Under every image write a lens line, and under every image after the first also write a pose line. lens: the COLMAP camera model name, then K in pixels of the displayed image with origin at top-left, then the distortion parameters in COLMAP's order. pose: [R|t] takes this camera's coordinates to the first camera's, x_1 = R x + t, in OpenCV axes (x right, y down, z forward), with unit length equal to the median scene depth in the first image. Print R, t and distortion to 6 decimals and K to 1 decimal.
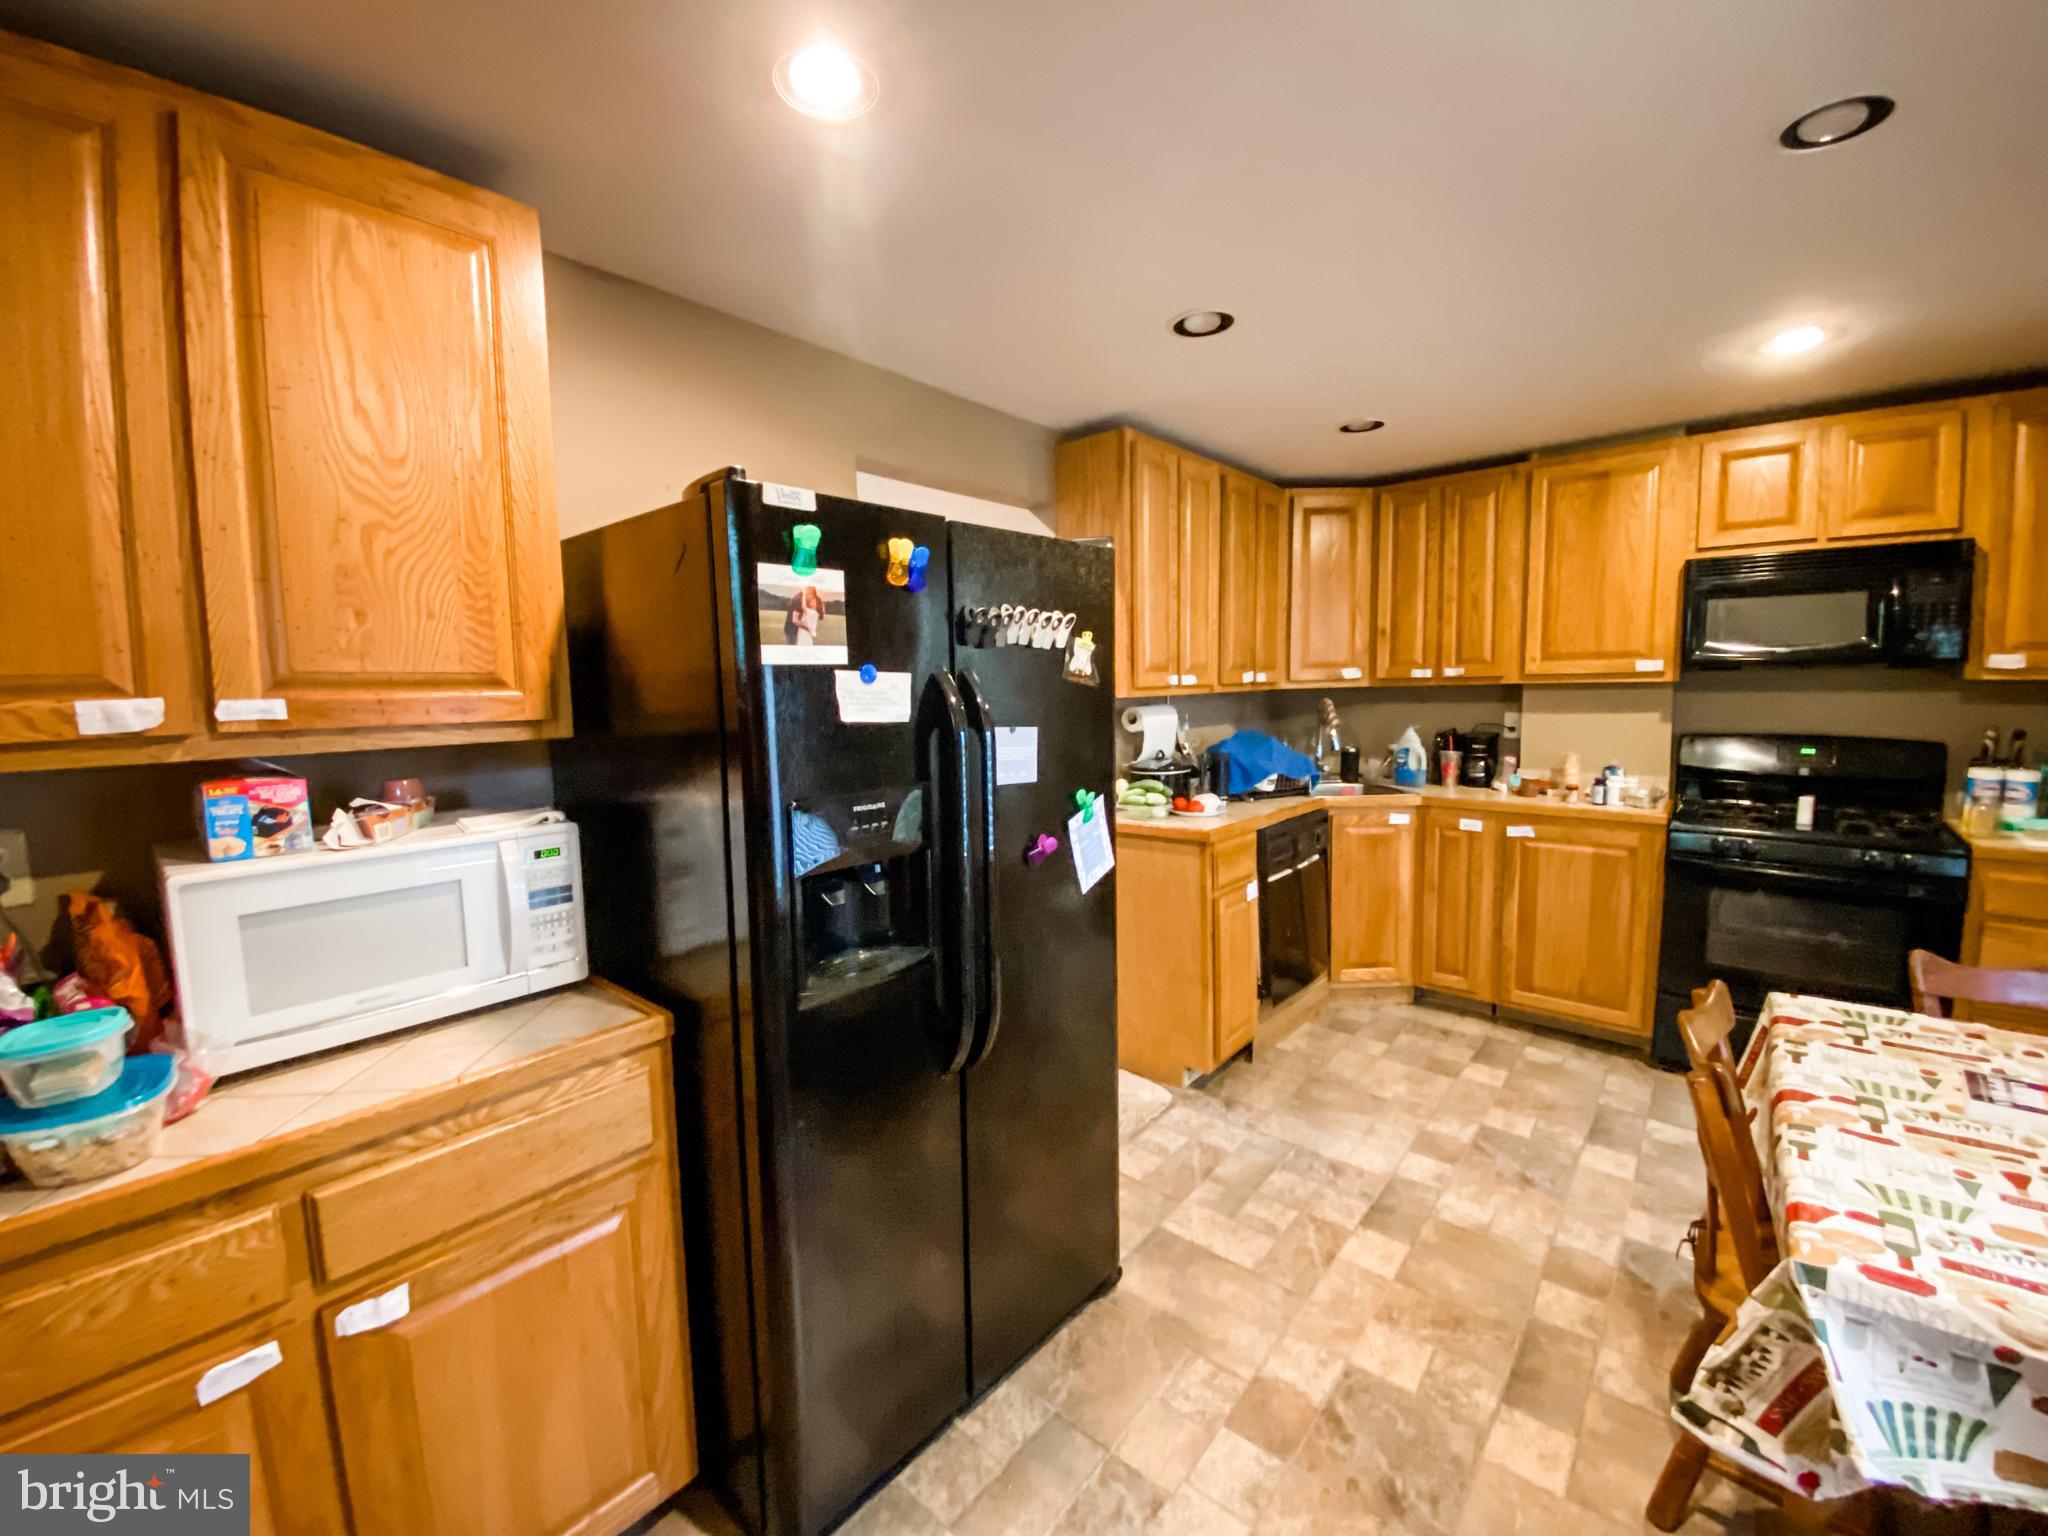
lens RADIAL K [[865.0, 0, 1024.6], [0, 865.0, 760.5], [0, 0, 1]] dist [-0.000282, -0.000062]
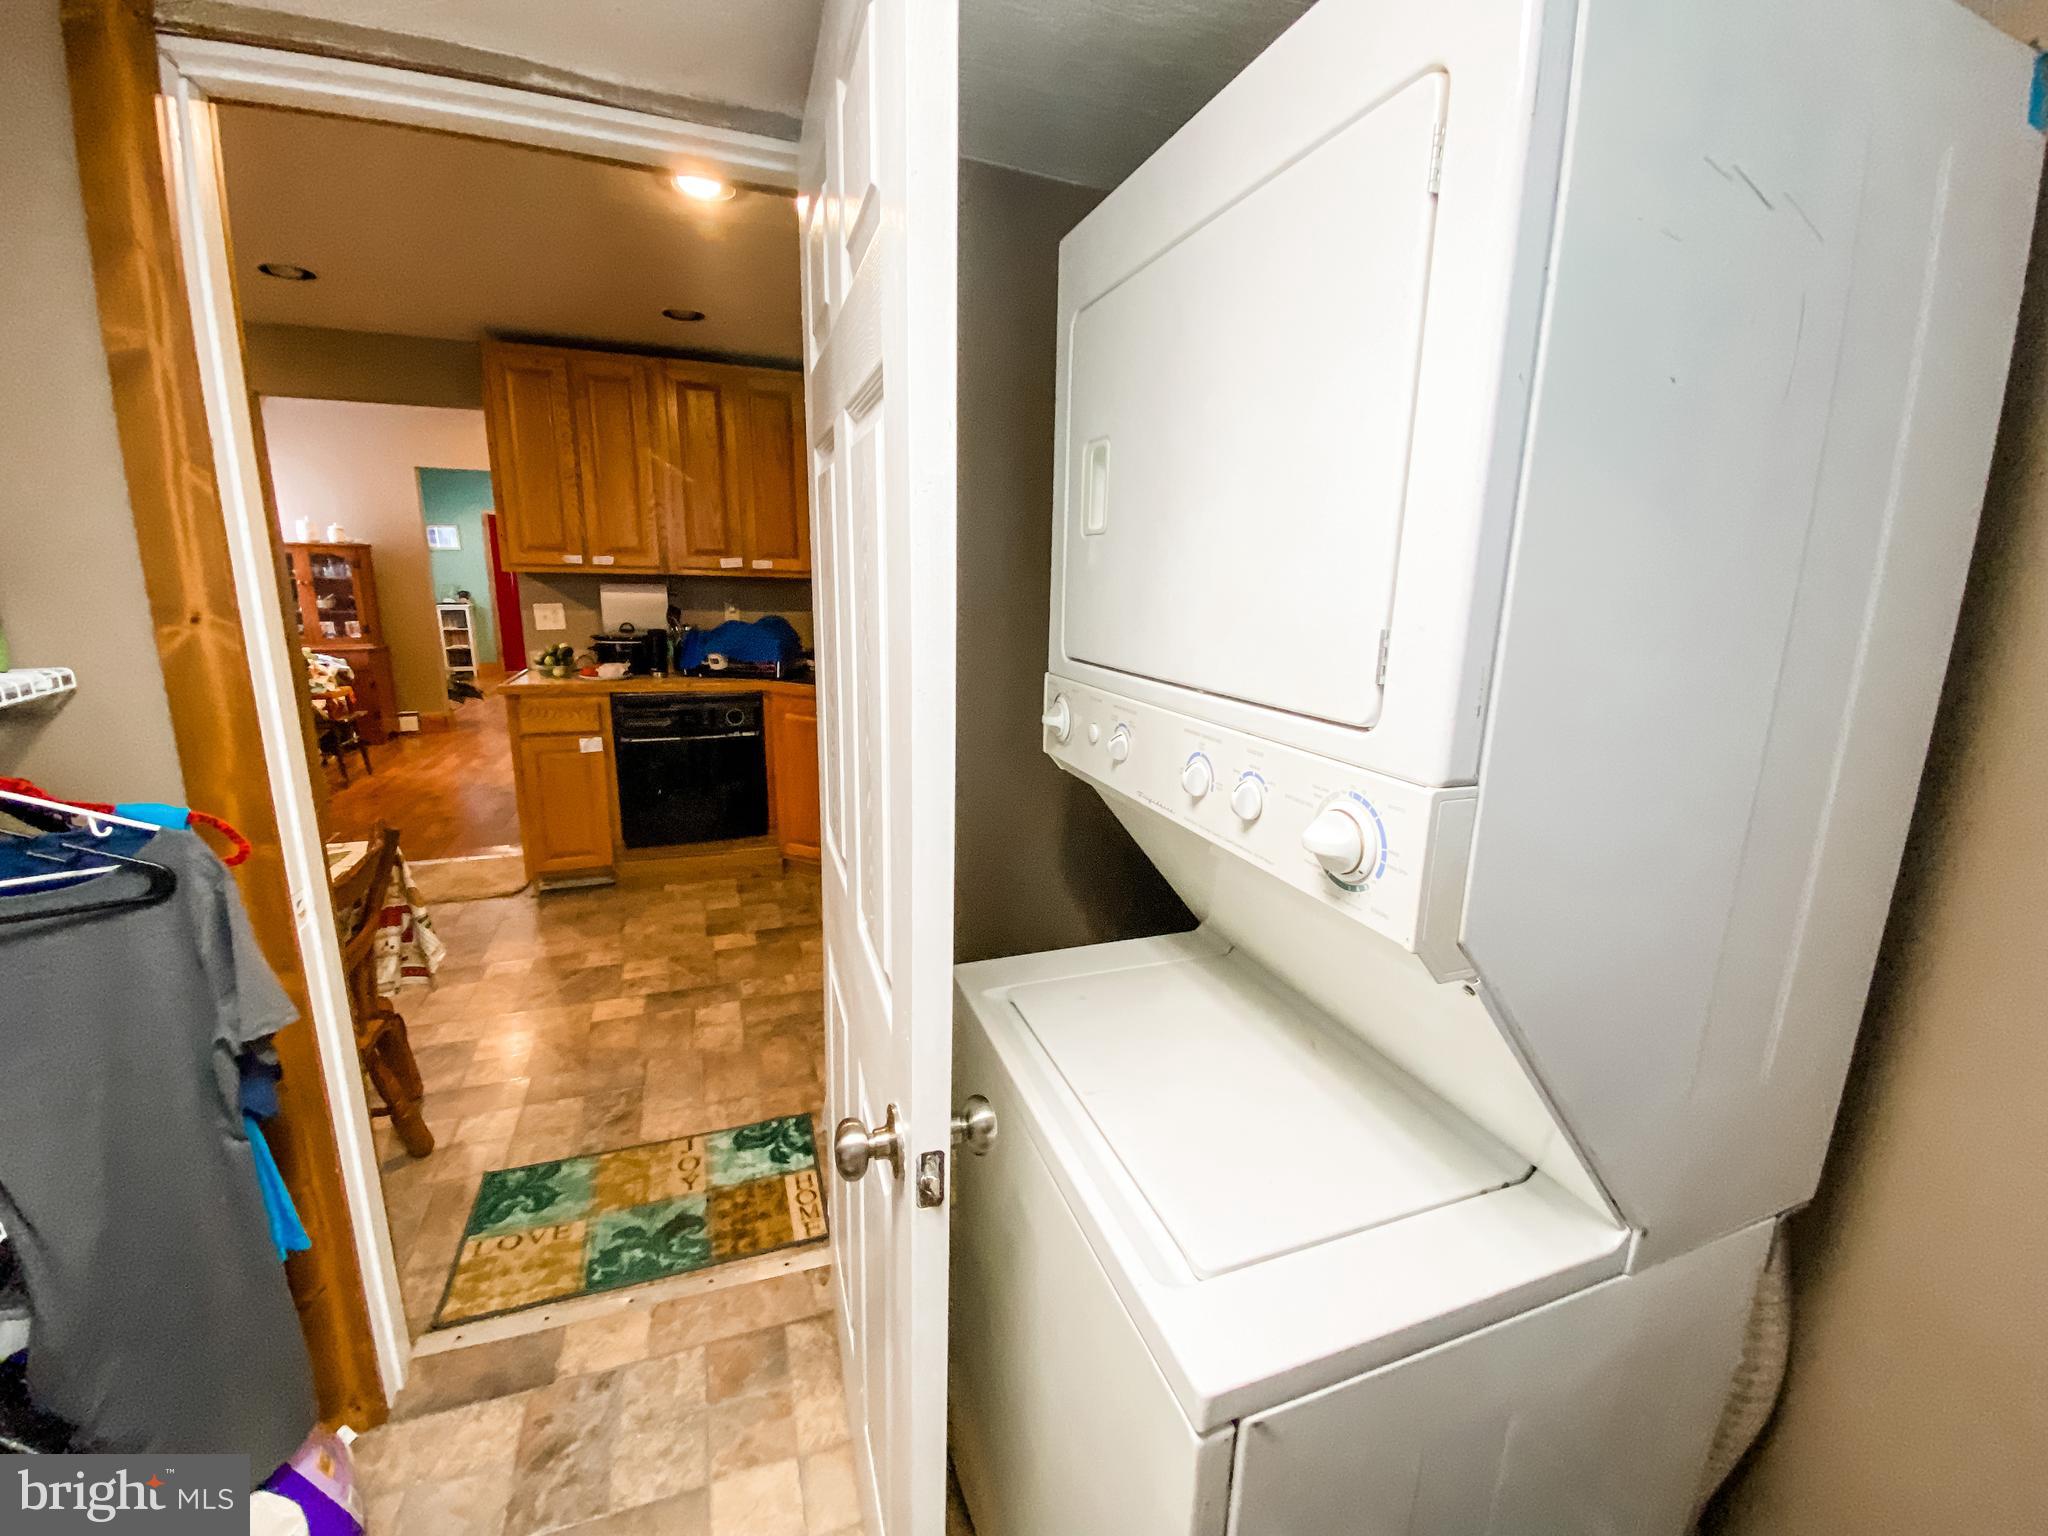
lens RADIAL K [[865.0, 0, 1028.3], [0, 865.0, 767.4], [0, 0, 1]] dist [-0.000282, -0.000062]
pose [[0.866066, 0.146789, -0.477894, 1.326848], [-0.080445, 0.984384, 0.156576, -0.051088], [0.493415, -0.097161, 0.864350, 0.263089]]
